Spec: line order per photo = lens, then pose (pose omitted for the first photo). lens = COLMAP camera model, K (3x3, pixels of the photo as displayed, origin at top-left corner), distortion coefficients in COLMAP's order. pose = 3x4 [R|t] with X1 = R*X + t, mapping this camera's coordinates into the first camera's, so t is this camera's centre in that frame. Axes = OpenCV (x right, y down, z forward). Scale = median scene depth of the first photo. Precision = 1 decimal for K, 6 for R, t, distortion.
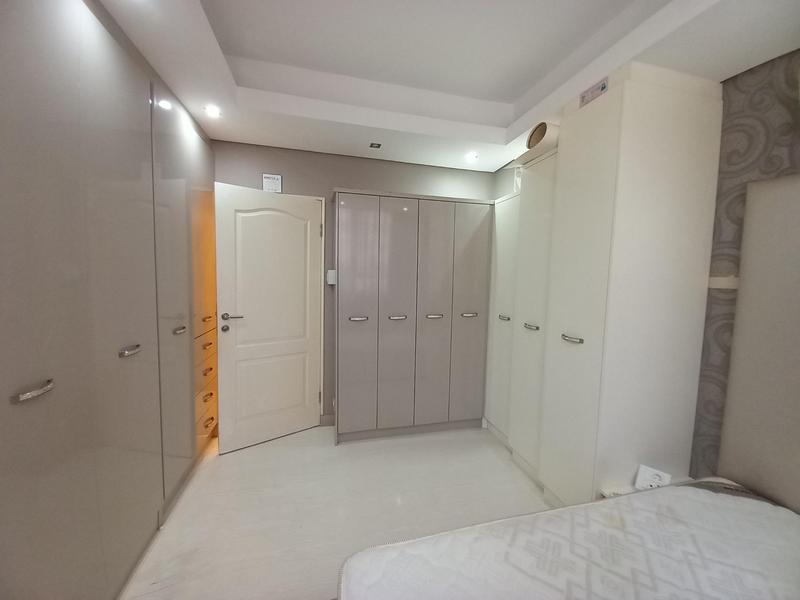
lens RADIAL K [[312.0, 0, 401.9], [0, 312.0, 297.3], [0, 0, 1]] dist [0.018385, -0.014902]
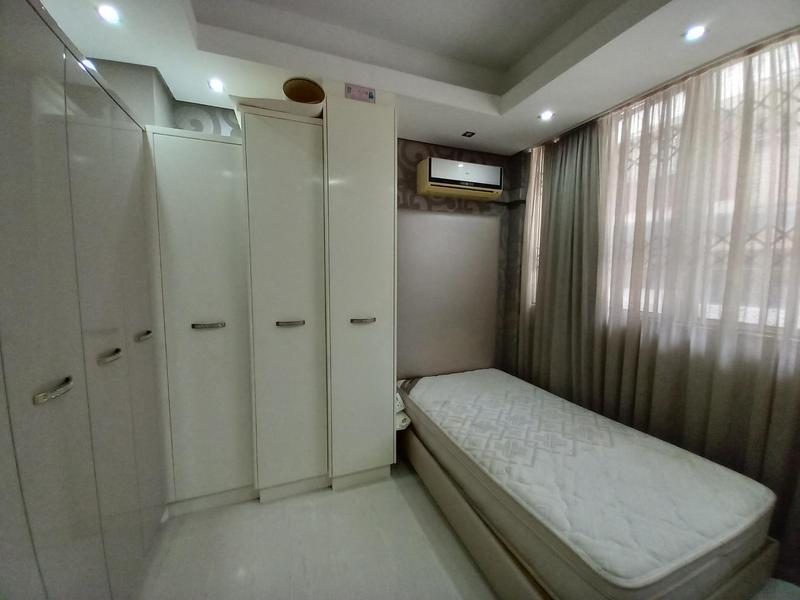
lens RADIAL K [[312.0, 0, 401.9], [0, 312.0, 297.3], [0, 0, 1]] dist [0.018385, -0.014902]
pose [[-0.112050, -0.109750, 0.987623, -0.566307], [0.075402, 0.990078, 0.118578, -0.068474], [-0.990838, 0.087756, -0.102662, 1.044479]]
